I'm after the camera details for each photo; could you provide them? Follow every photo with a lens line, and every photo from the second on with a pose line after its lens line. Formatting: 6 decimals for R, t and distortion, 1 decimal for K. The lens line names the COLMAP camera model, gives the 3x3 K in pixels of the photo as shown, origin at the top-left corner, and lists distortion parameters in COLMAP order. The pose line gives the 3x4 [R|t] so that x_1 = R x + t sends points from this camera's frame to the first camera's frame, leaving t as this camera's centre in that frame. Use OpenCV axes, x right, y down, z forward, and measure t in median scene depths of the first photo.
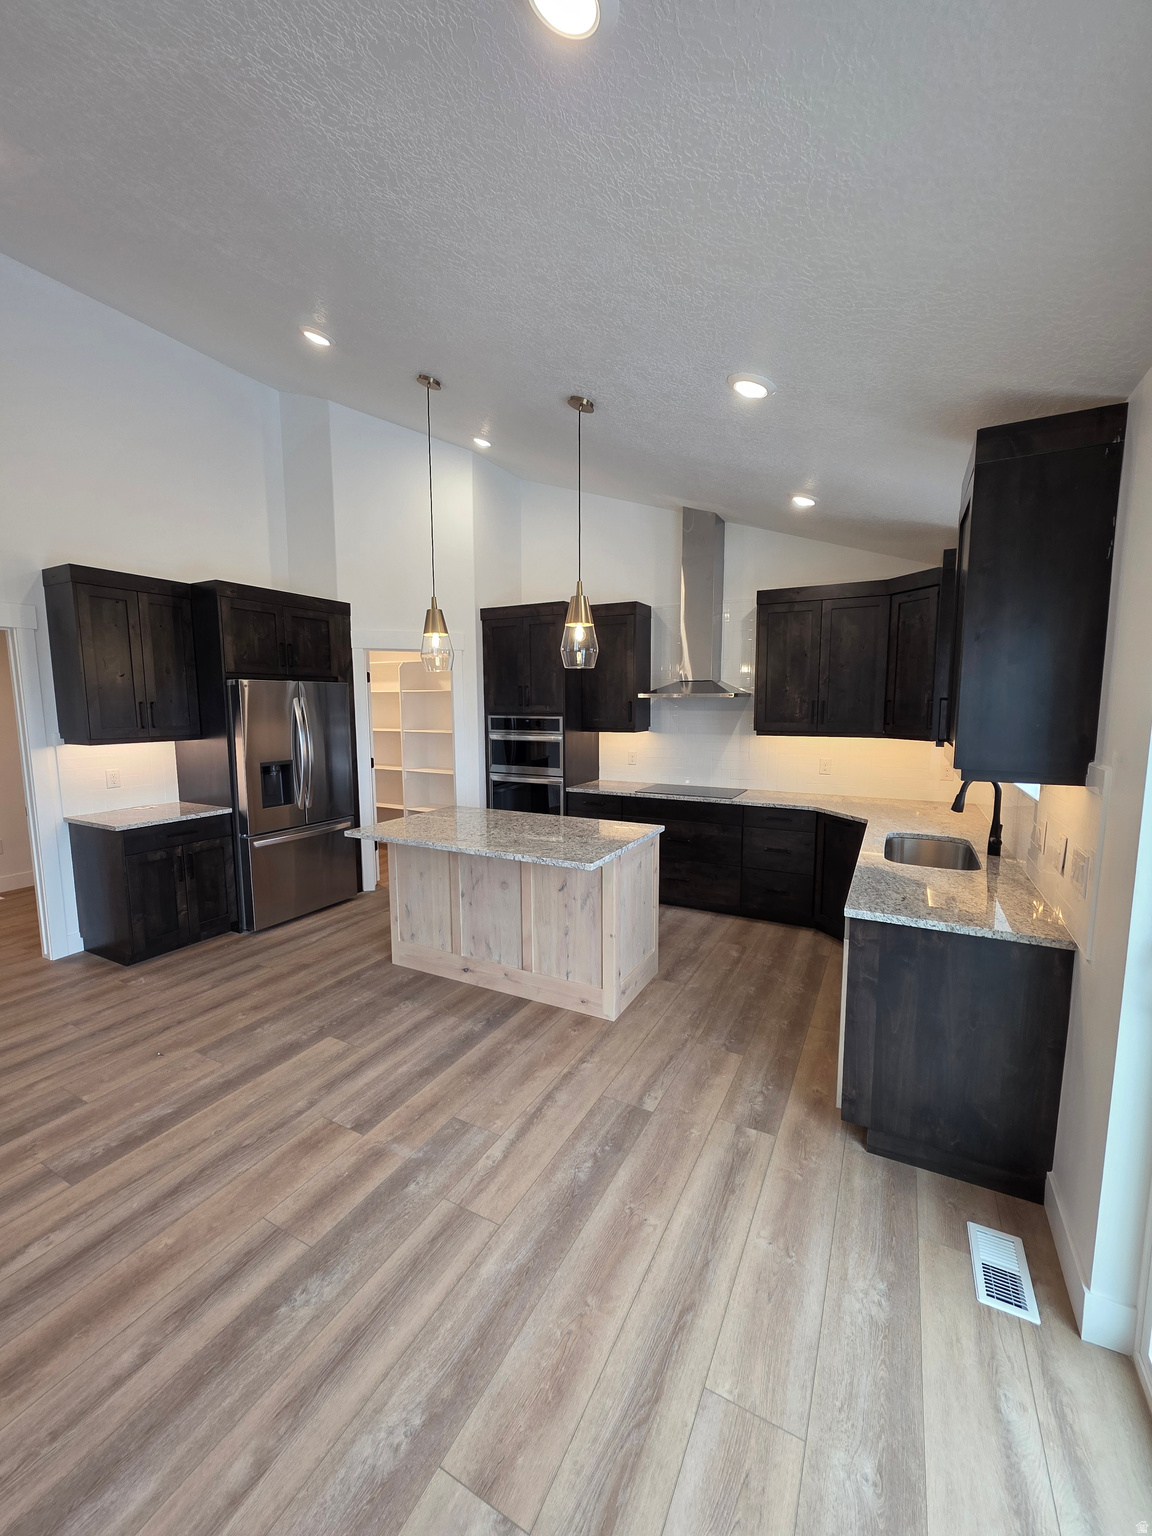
lens RADIAL K [[609.9, 0, 579.2], [0, 609.9, 770.8], [0, 0, 1]] dist [0.002299, 0.000271]
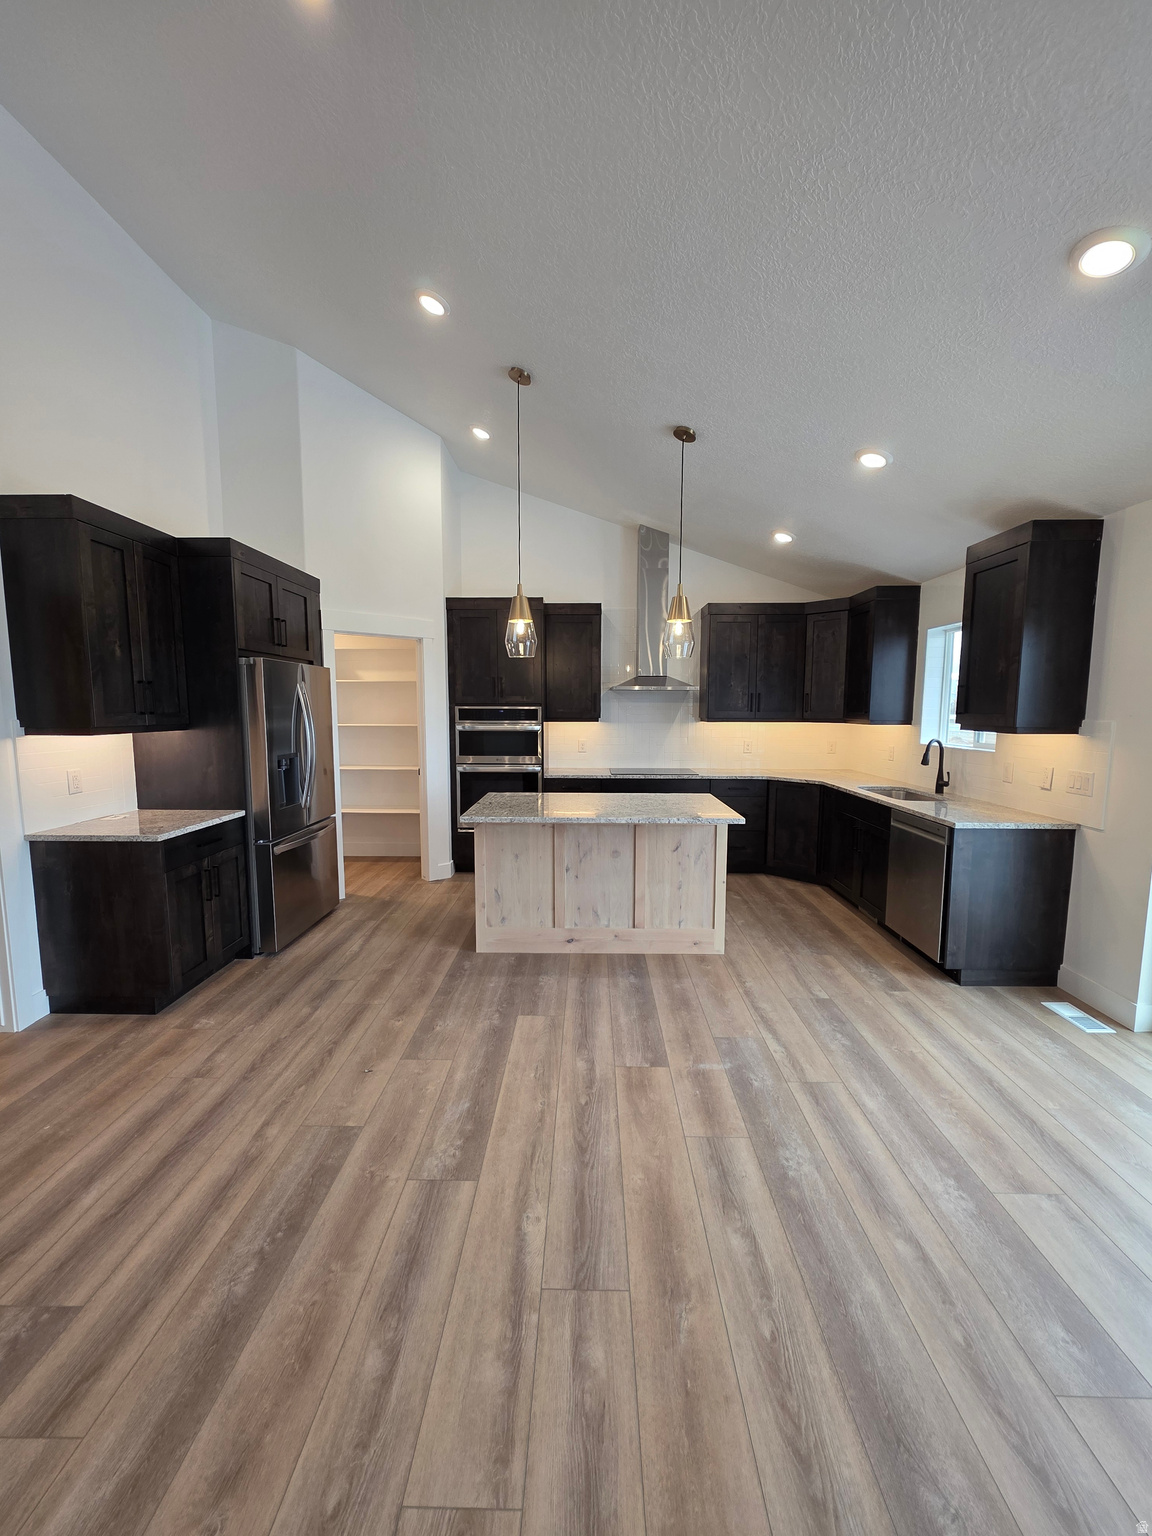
lens RADIAL K [[609.9, 0, 579.3], [0, 609.9, 771.1], [0, 0, 1]] dist [0.002299, 0.000271]
pose [[0.892125, -0.042821, 0.449754, -0.692293], [0.046008, 0.998934, 0.003846, 0.032801], [-0.449439, 0.017261, 0.893144, 0.049496]]
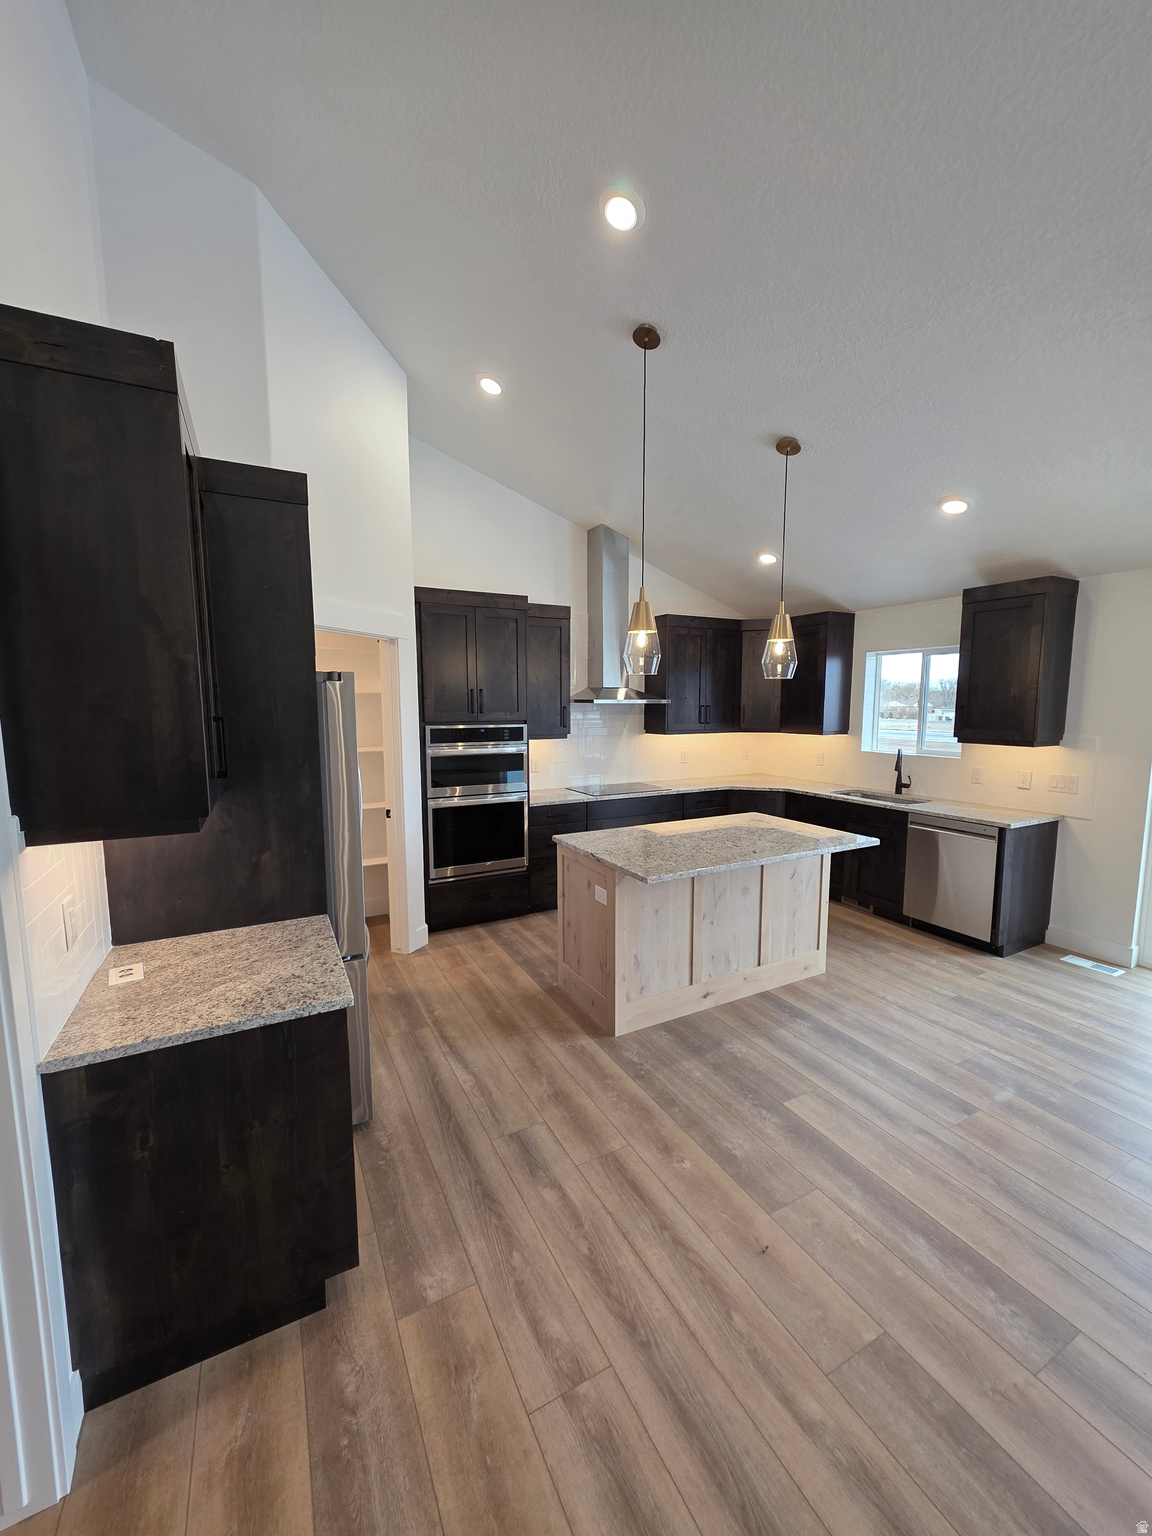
lens RADIAL K [[609.9, 0, 579.3], [0, 609.9, 771.0], [0, 0, 1]] dist [0.002299, 0.000271]
pose [[0.560442, -0.092361, 0.823028, -1.129426], [0.093826, 0.994445, 0.047706, -0.086558], [-0.822862, 0.050485, 0.565994, 0.668702]]
